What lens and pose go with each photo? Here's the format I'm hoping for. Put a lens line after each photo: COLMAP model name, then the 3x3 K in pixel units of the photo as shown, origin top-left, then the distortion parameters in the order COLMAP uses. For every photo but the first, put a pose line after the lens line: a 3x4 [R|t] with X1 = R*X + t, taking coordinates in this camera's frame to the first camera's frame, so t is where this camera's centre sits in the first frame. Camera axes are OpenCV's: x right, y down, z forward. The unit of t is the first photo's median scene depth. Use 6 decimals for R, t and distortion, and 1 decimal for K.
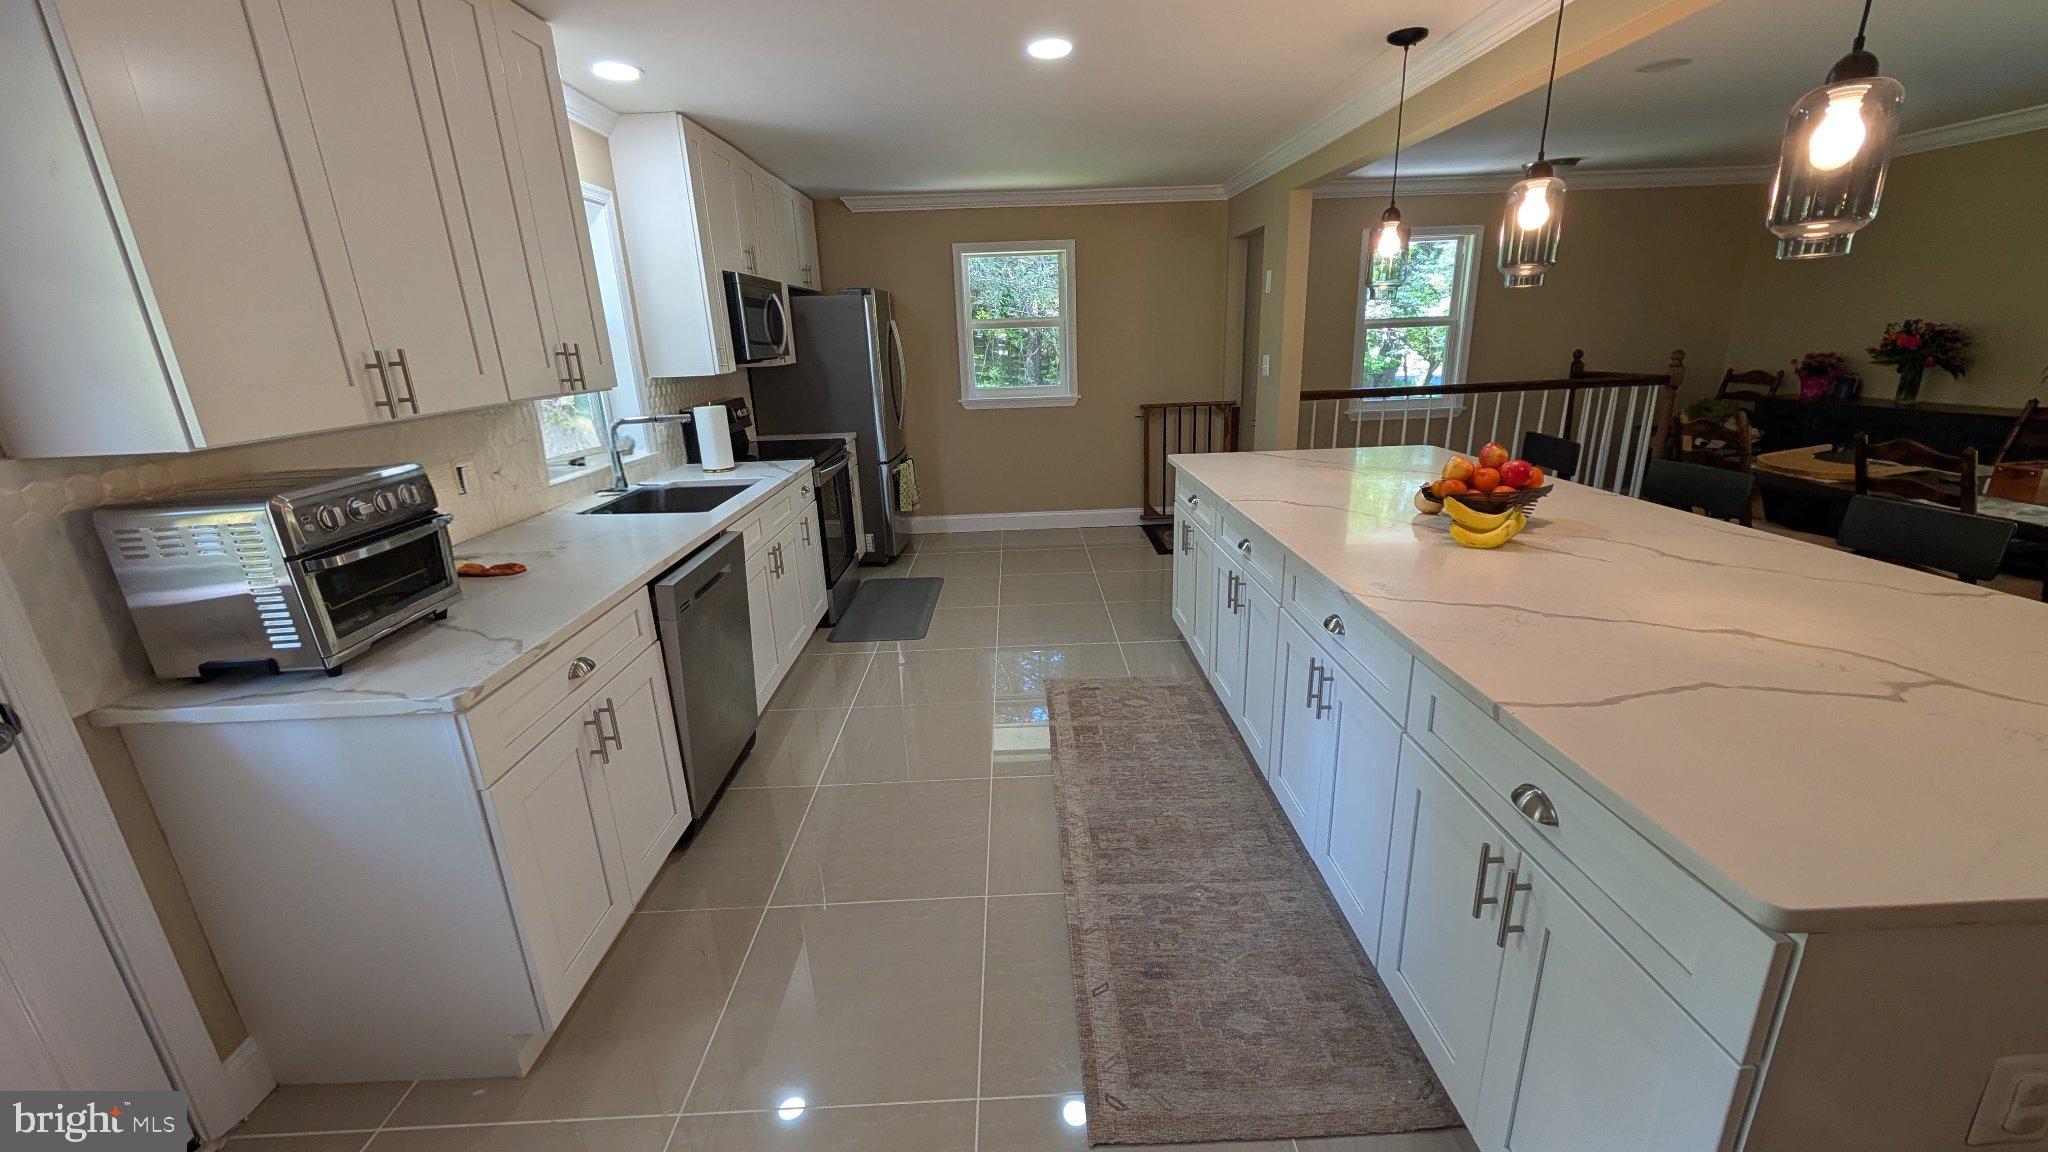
lens RADIAL K [[770.8, 0, 1030.1], [0, 770.8, 567.9], [0, 0, 1]] dist [-0.000296, 0.000032]
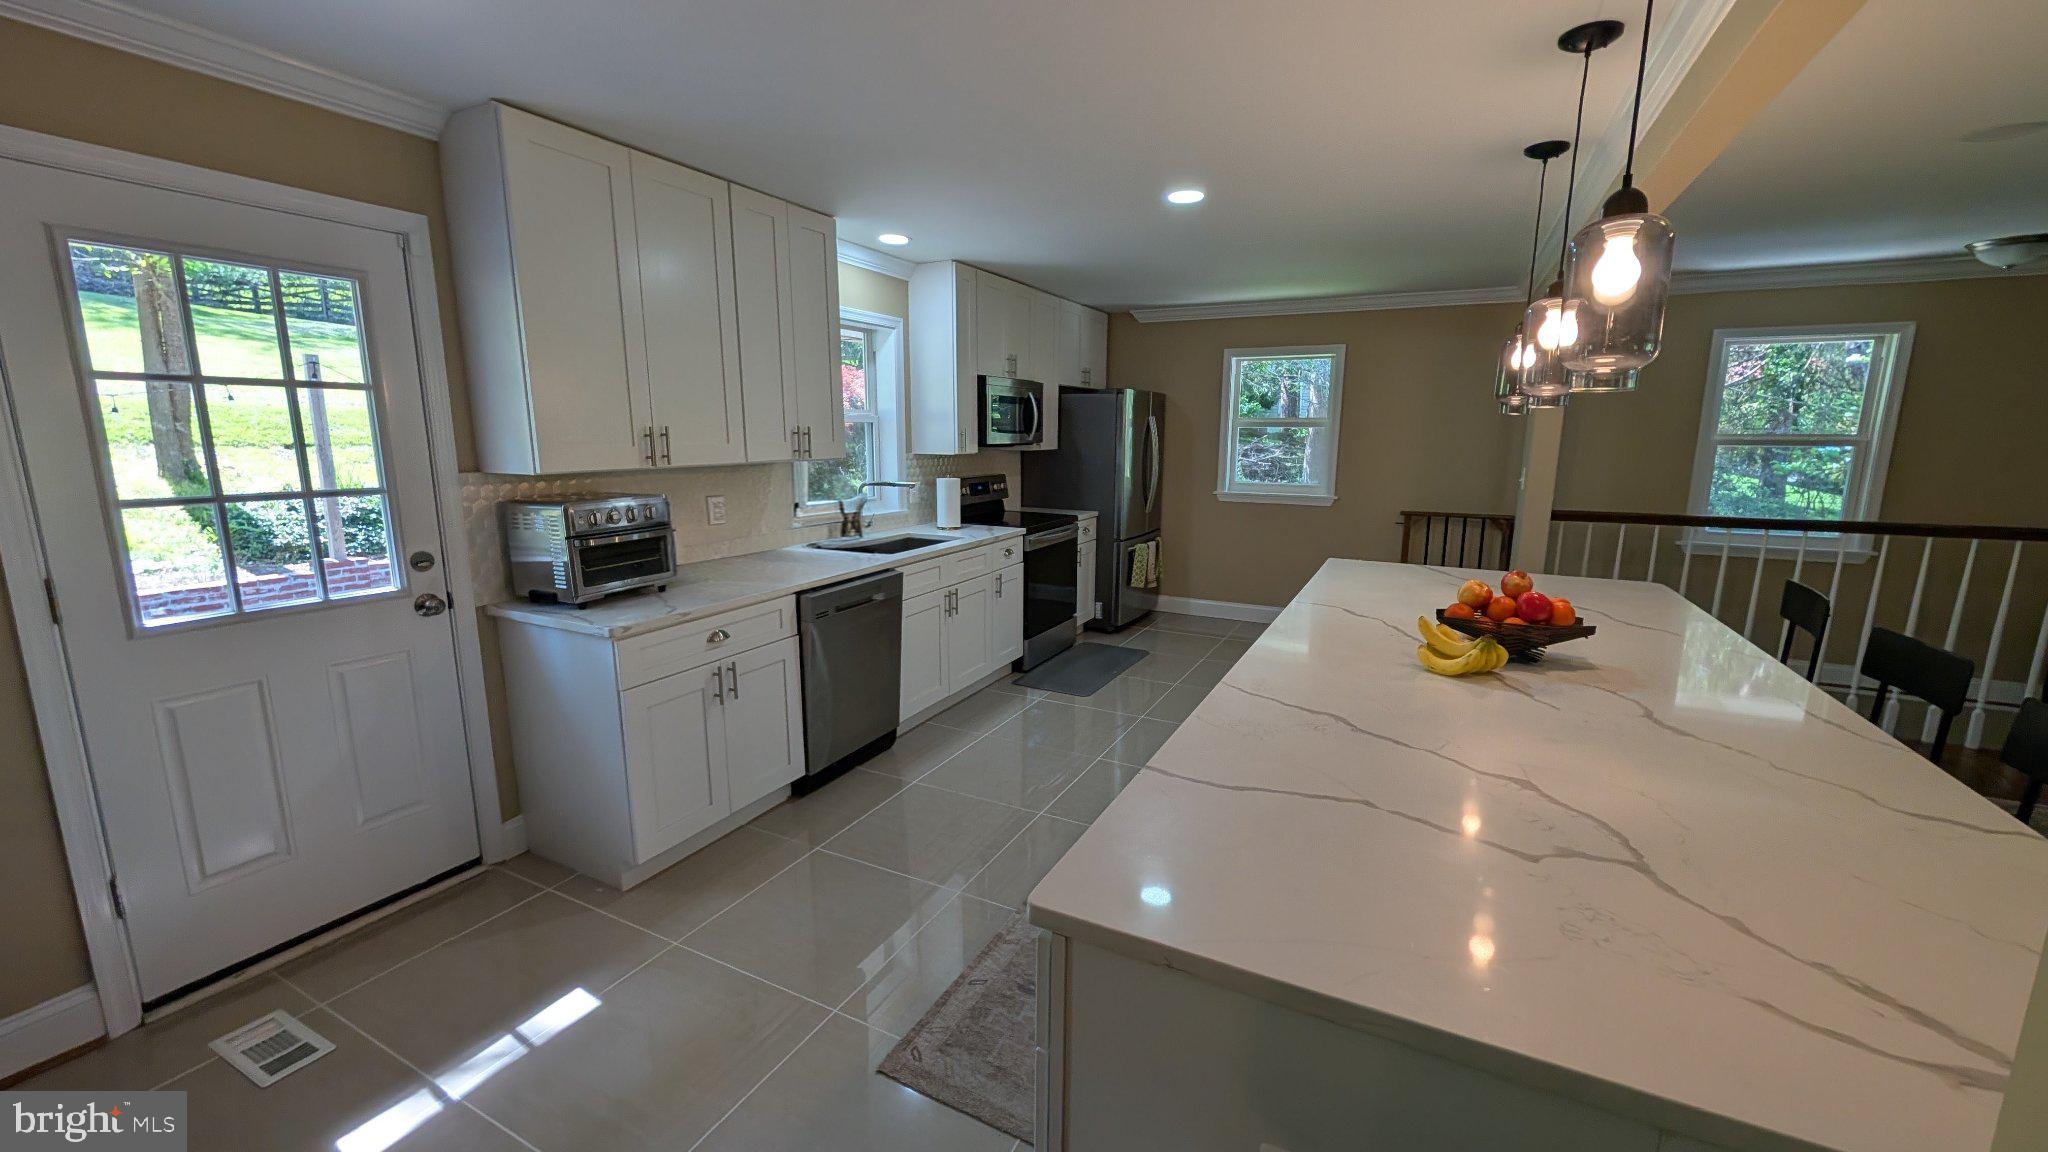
lens RADIAL K [[770.8, 0, 1048.3], [0, 770.8, 570.9], [0, 0, 1]] dist [-0.000296, 0.000032]
pose [[0.886145, 0.122974, -0.446793, 0.523068], [-0.170111, 0.983159, -0.066789, -0.004651], [0.431055, 0.135189, 0.892141, -0.065603]]
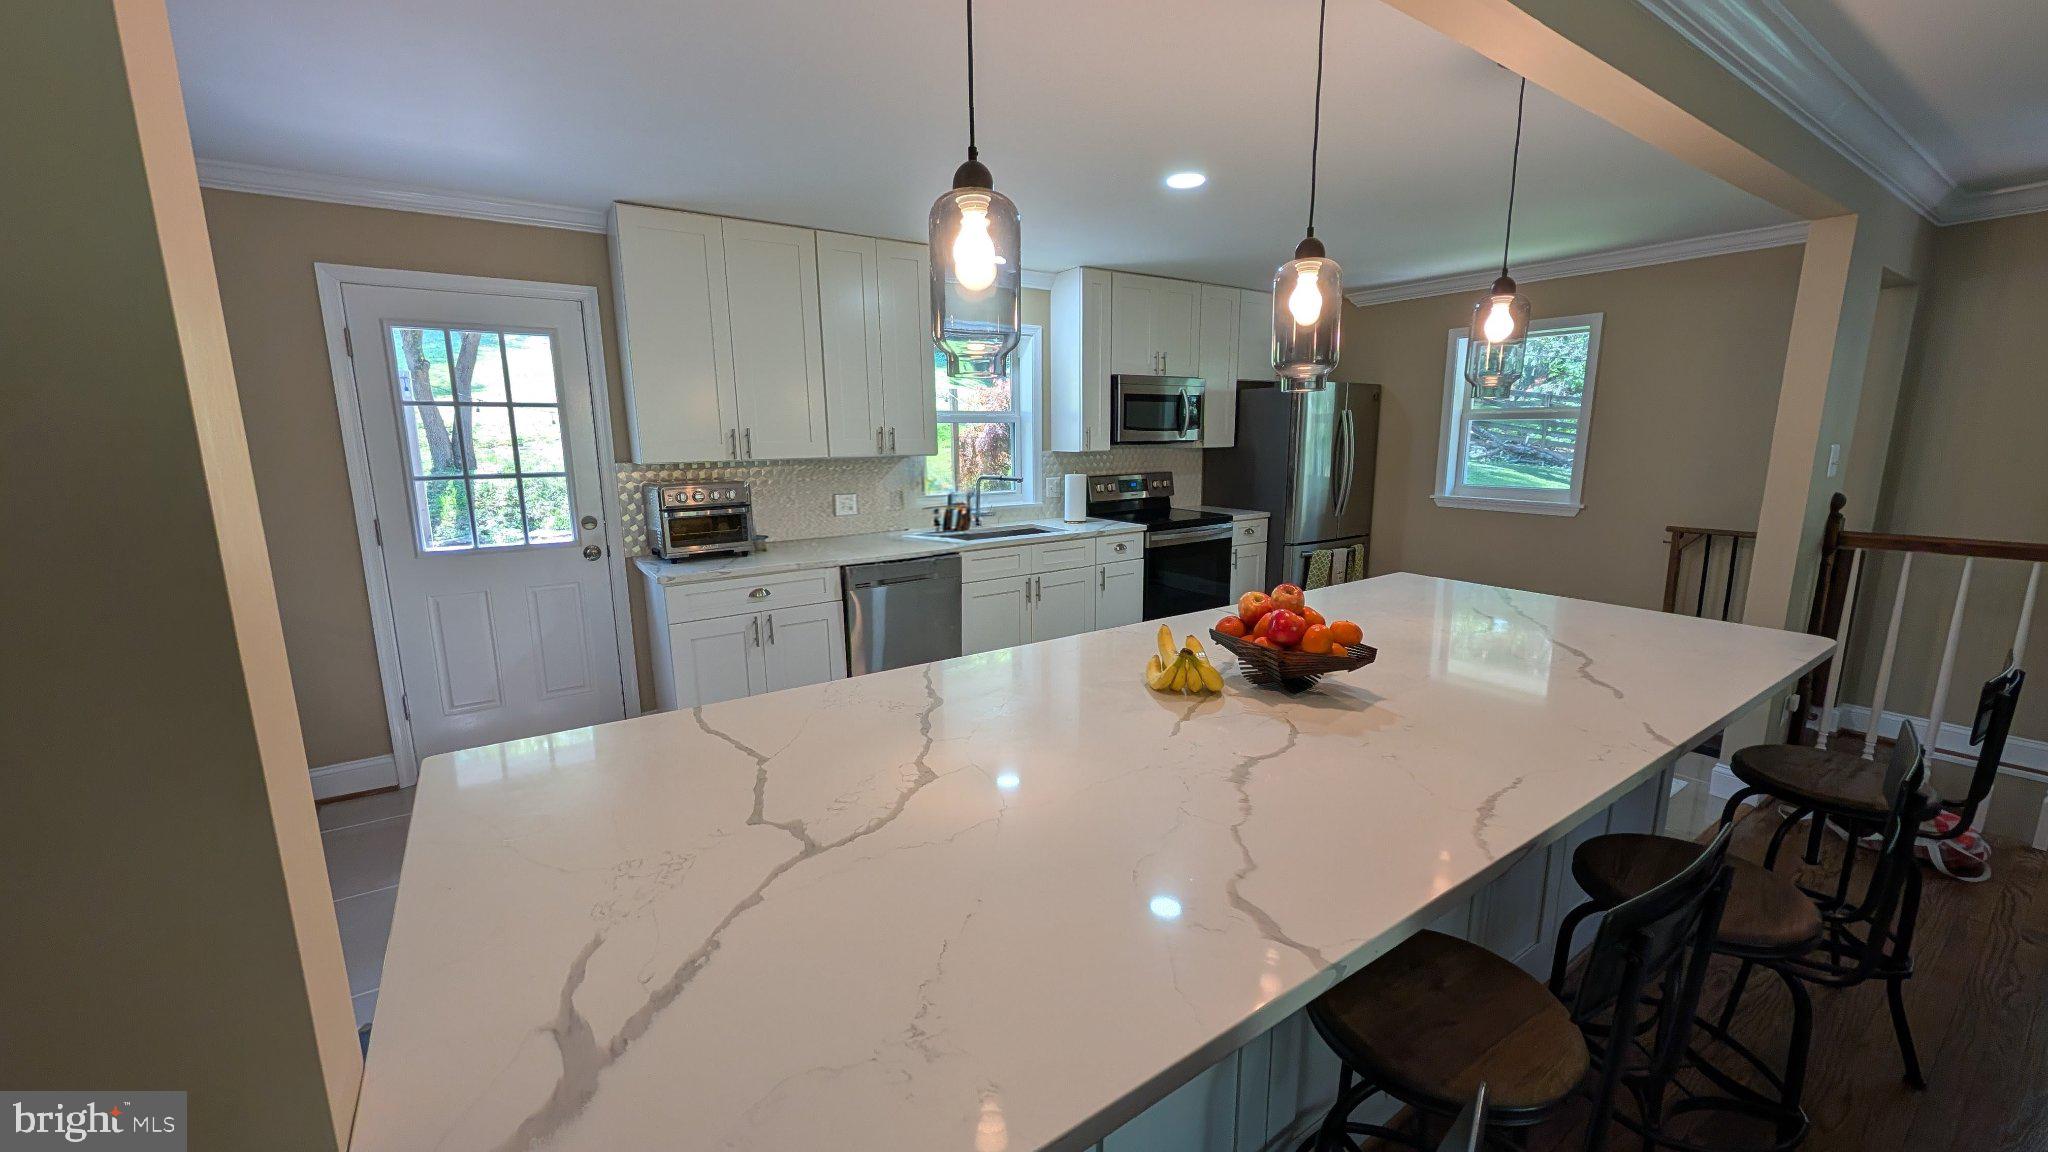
lens RADIAL K [[770.8, 0, 1055.0], [0, 770.8, 572.5], [0, 0, 1]] dist [-0.000296, 0.000032]
pose [[0.567648, 0.178972, -0.803582, 1.106670], [-0.250789, 0.967285, 0.038275, -0.144759], [0.784143, 0.179803, 0.593962, 0.350377]]
